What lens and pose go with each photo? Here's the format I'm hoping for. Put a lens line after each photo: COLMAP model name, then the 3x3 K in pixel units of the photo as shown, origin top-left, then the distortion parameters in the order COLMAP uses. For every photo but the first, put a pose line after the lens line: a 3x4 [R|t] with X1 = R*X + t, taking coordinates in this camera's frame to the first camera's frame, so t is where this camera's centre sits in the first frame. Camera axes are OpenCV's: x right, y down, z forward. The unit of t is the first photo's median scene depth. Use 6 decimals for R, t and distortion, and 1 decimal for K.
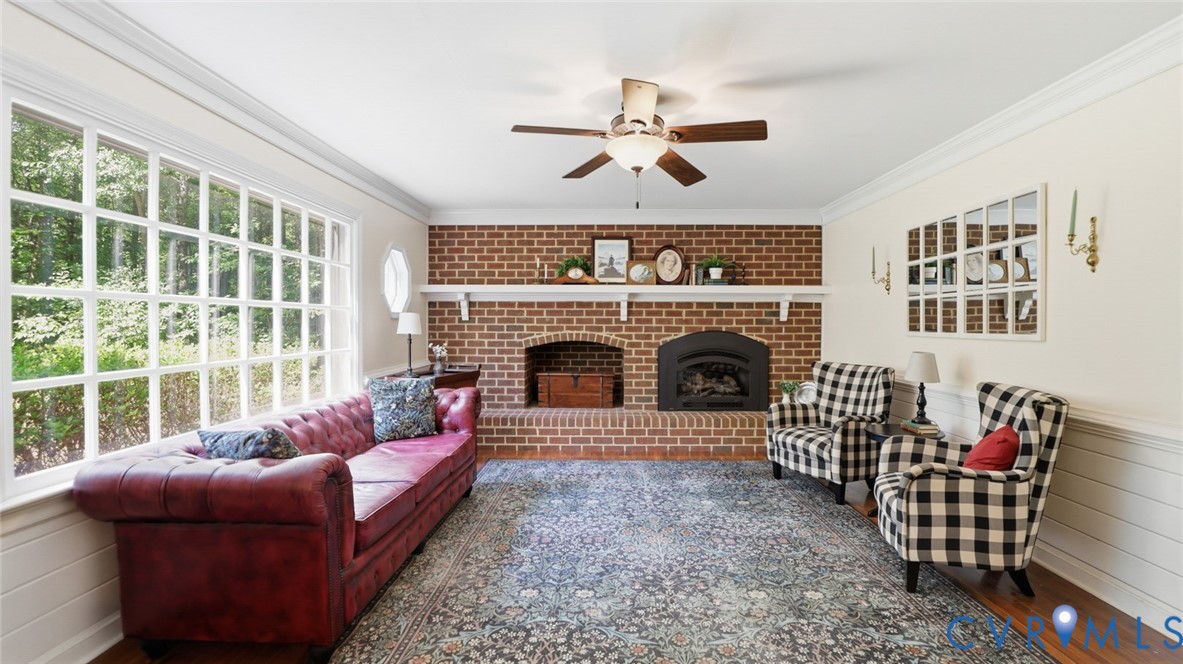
lens RADIAL K [[546.2, 0, 594.7], [0, 546.2, 330.3], [0, 0, 1]] dist [-0.040149, 0.005398]
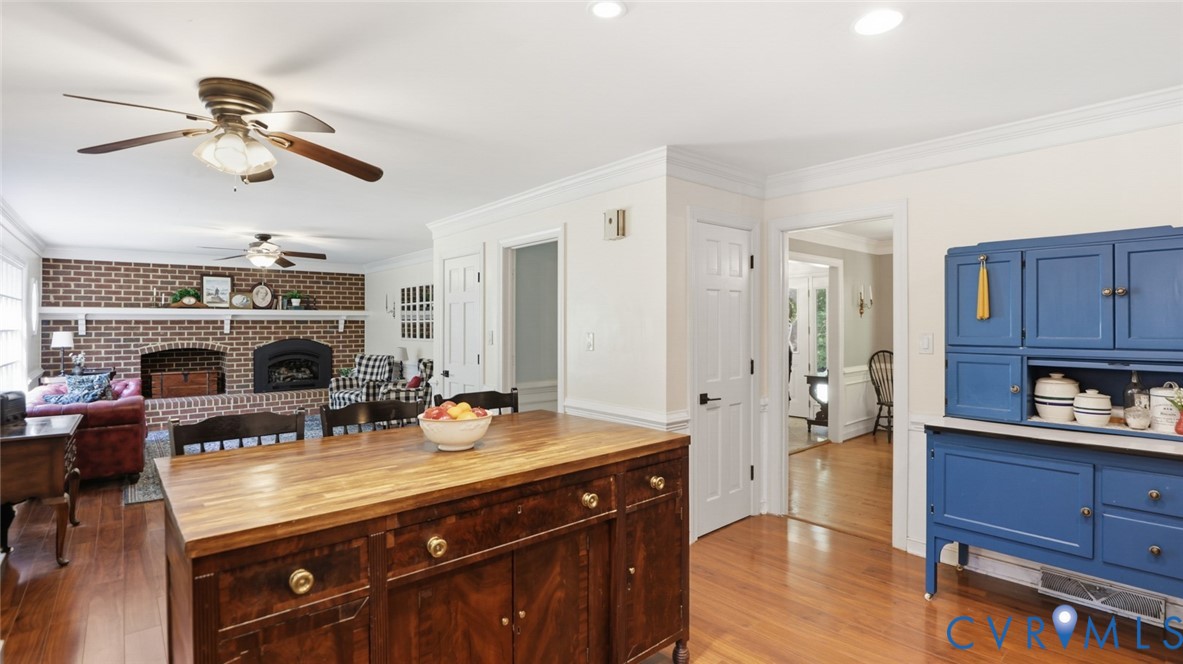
lens RADIAL K [[546.2, 0, 600.1], [0, 546.2, 320.7], [0, 0, 1]] dist [-0.040149, 0.005398]
pose [[0.734244, -0.002850, 0.678880, -0.291525], [0.016425, 0.999773, -0.013568, -0.023386], [-0.678687, 0.021113, 0.734124, -1.127608]]
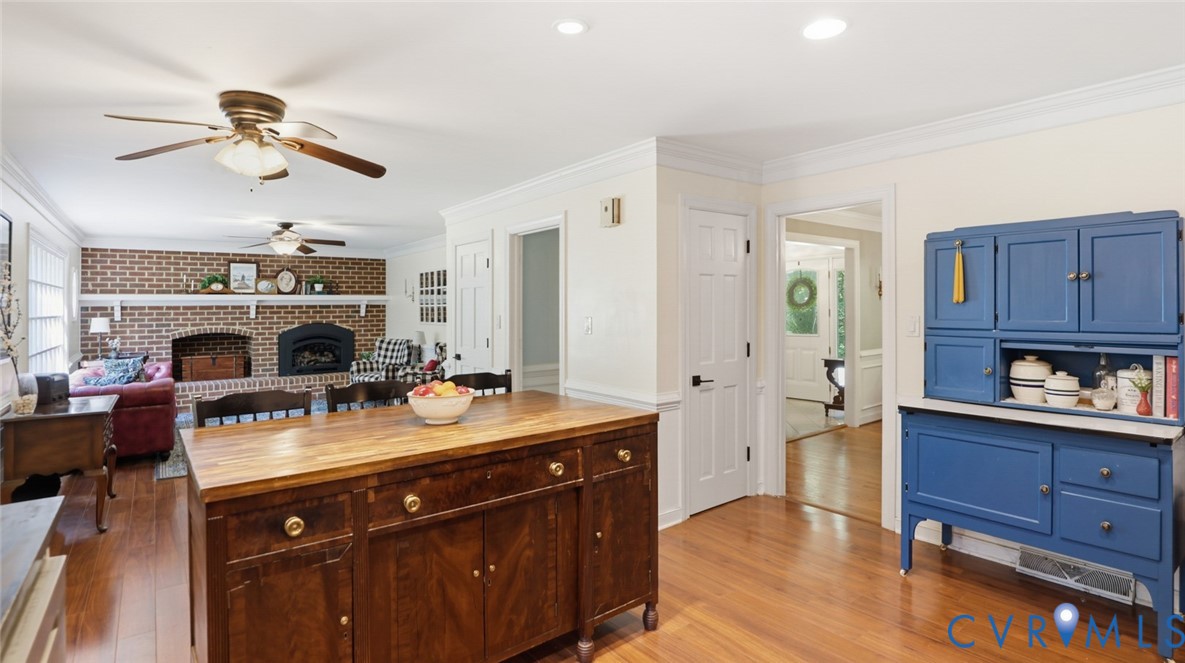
lens RADIAL K [[547.1, 0, 587.8], [0, 547.1, 301.4], [0, 0, 1]] dist [-0.040149, 0.005398]
pose [[0.768634, -0.003461, 0.639679, -0.291497], [0.020919, 0.999587, -0.019728, -0.023450], [-0.639346, 0.028545, 0.768389, -1.130537]]
